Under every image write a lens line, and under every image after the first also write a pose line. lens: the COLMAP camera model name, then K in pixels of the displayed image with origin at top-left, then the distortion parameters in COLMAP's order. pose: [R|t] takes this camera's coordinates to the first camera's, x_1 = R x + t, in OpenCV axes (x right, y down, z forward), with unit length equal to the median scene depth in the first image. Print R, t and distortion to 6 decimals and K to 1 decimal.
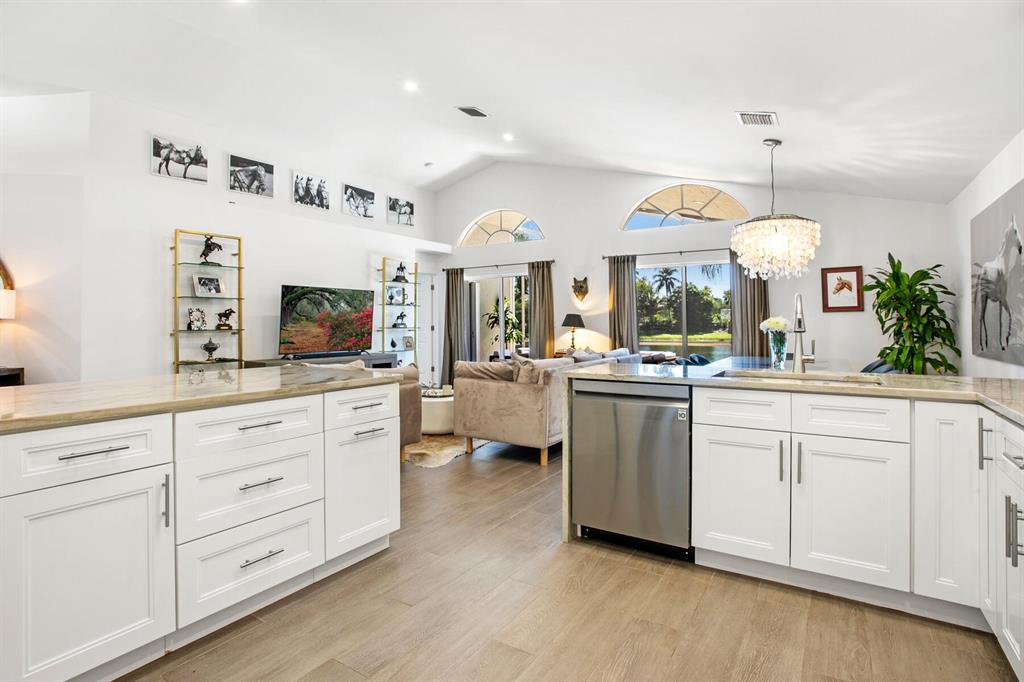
lens RADIAL K [[521.1, 0, 514.9], [0, 521.1, 340.0], [0, 0, 1]] dist [-0.039200, -0.000722]
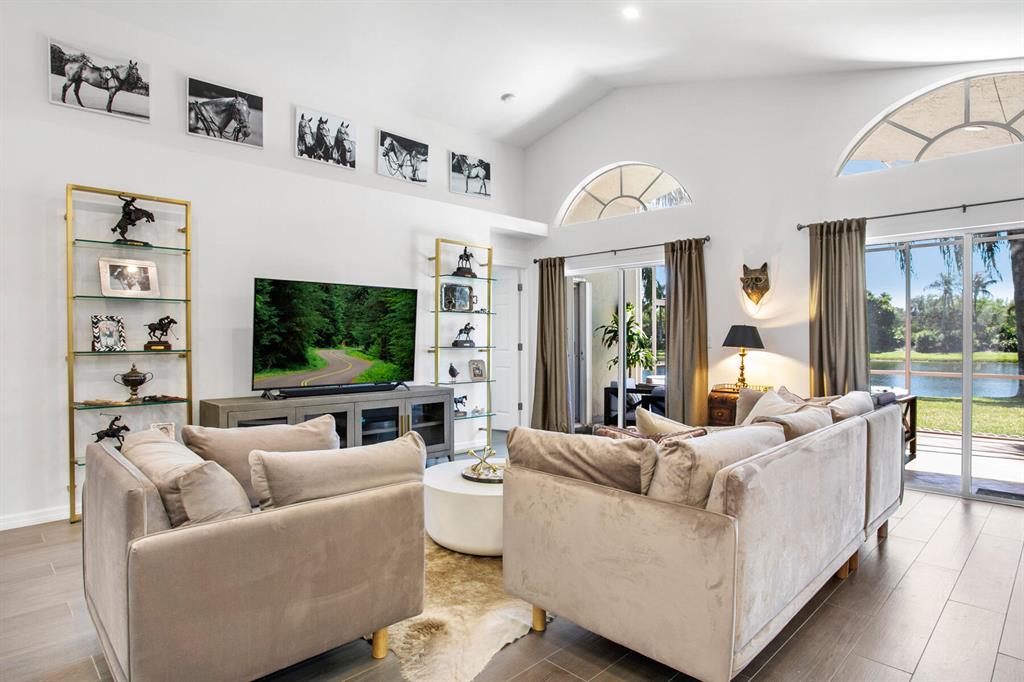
lens RADIAL K [[584.6, 0, 514.0], [0, 584.6, 343.5], [0, 0, 1]] dist [-0.037138, 0.005881]
pose [[0.976811, 0.003911, -0.214069, -0.001414], [-0.008881, 0.999713, -0.022261, -0.012749], [0.213920, 0.023646, 0.976565, 0.312235]]
